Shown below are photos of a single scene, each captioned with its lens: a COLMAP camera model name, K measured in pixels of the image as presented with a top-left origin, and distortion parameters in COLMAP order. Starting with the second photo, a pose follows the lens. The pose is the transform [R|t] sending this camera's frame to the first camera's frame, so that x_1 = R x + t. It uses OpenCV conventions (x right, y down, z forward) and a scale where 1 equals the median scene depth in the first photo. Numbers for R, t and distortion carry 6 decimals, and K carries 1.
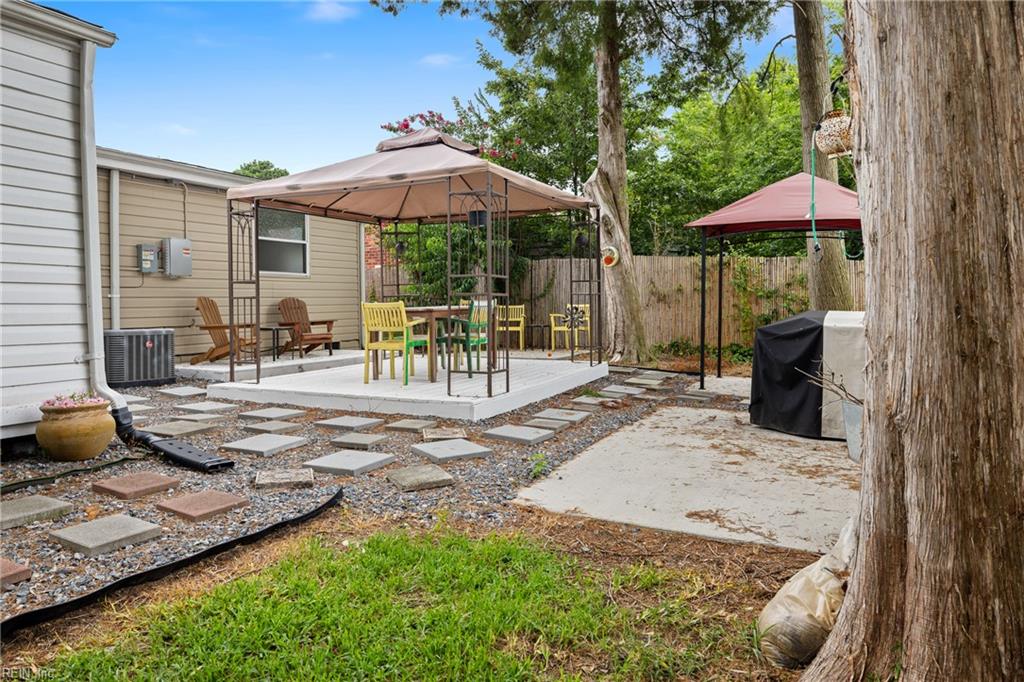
lens RADIAL K [[679.3, 0, 533.3], [0, 679.3, 307.2], [0, 0, 1]] dist [-0.000548, -0.000006]
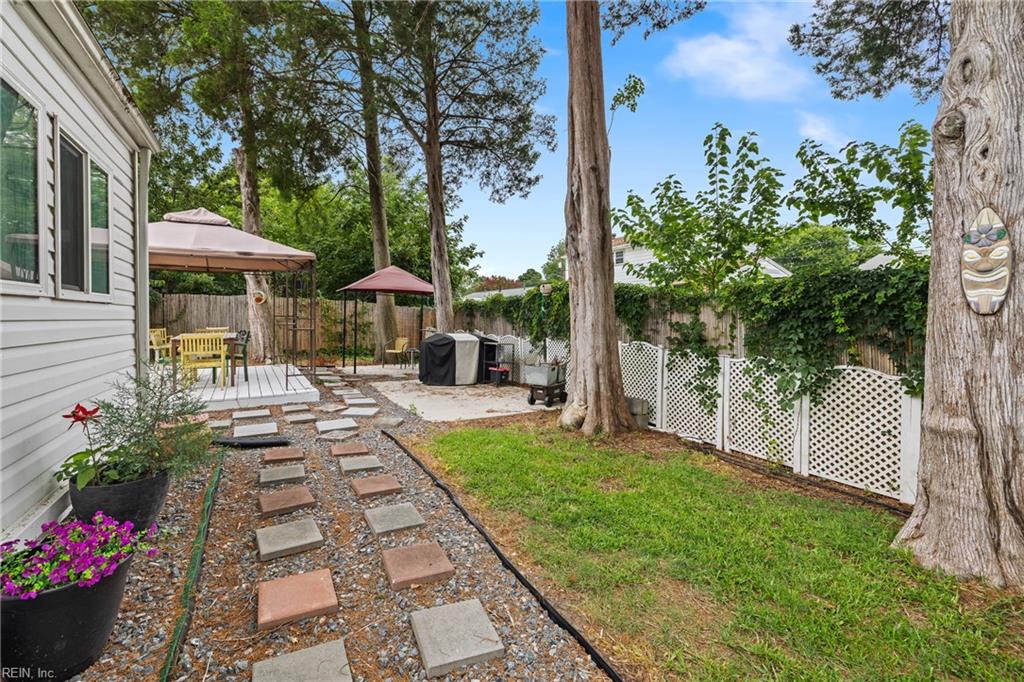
lens RADIAL K [[436.6, 0, 496.7], [0, 436.6, 321.8], [0, 0, 1]] dist [0.000606, 0.000023]
pose [[0.541797, -0.003531, 0.840502, -0.719594], [-0.004636, 0.999963, 0.007190, -0.047814], [-0.840496, -0.007792, 0.541761, -0.012885]]
